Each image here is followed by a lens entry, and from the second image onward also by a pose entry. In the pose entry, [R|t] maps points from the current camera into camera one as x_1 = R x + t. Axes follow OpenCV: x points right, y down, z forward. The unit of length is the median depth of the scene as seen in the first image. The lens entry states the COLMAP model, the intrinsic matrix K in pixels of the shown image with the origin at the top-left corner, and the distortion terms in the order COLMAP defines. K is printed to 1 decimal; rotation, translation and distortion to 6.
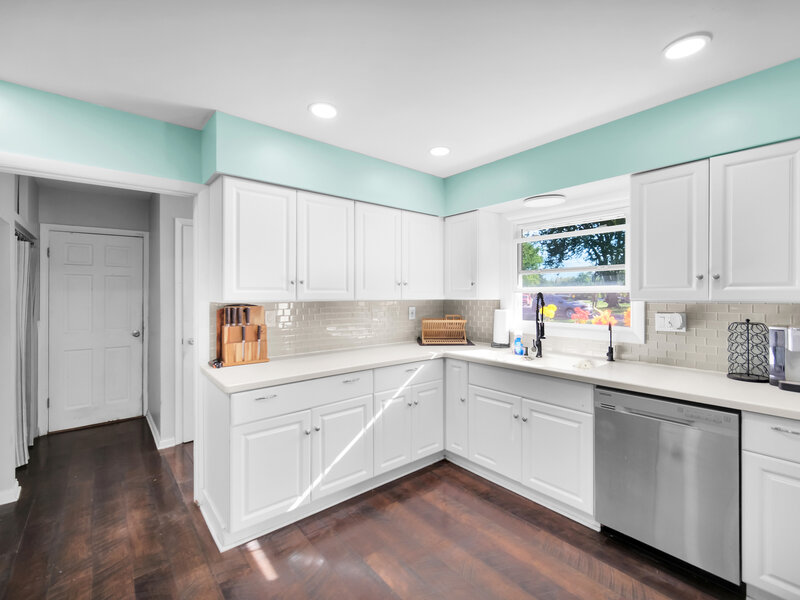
lens RADIAL K [[359.5, 0, 403.4], [0, 359.5, 295.9], [0, 0, 1]] dist [-0.002792, 0.000688]
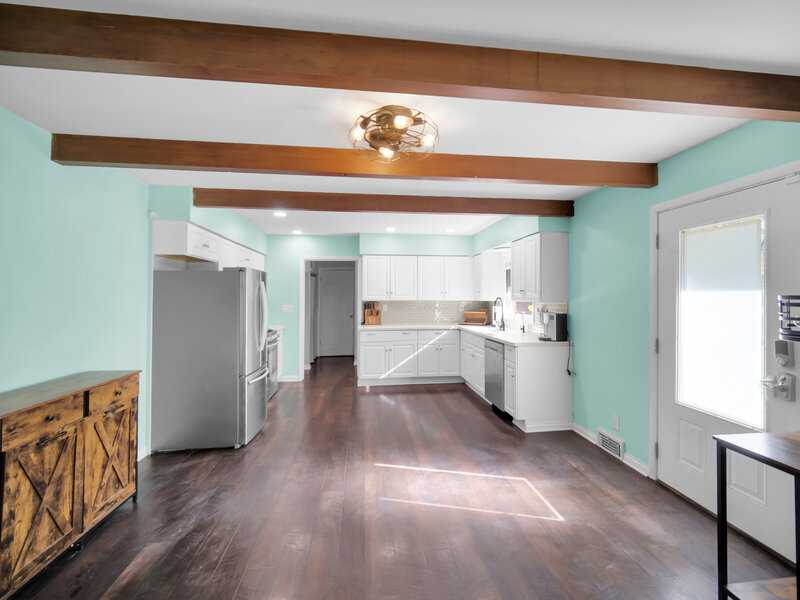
lens RADIAL K [[359.5, 0, 414.5], [0, 359.5, 291.4], [0, 0, 1]] dist [-0.002792, 0.000688]
pose [[0.850167, -0.005538, -0.526485, 1.097215], [-0.003057, 0.999876, -0.015454, -0.009739], [0.526505, 0.014748, 0.850044, -0.964876]]
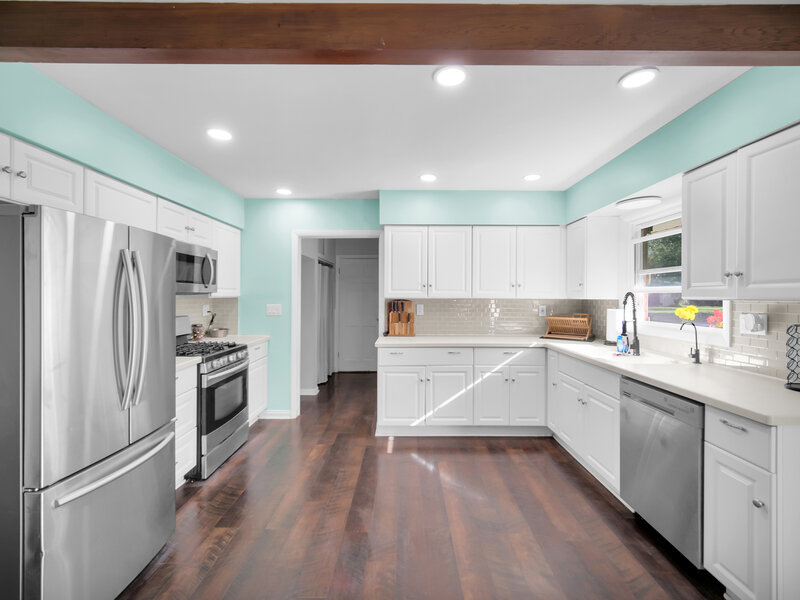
lens RADIAL K [[359.5, 0, 406.4], [0, 359.5, 296.2], [0, 0, 1]] dist [-0.002792, 0.000688]
pose [[0.766222, 0.003279, -0.642567, 0.595885], [-0.006501, 0.999975, -0.002648, 0.010288], [0.642543, 0.006206, 0.766225, -0.226255]]
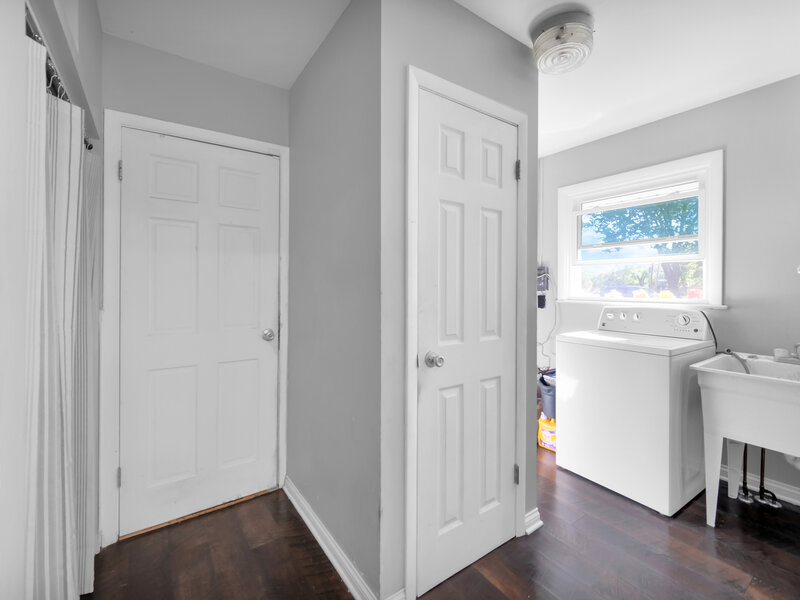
lens RADIAL K [[359.5, 0, 403.3], [0, 359.5, 288.6], [0, 0, 1]] dist [-0.002792, 0.000688]
pose [[0.996881, -0.000103, -0.078916, -0.796464], [-0.000096, 0.999997, -0.002519, 0.058999], [0.078916, 0.002519, 0.996878, 0.764002]]
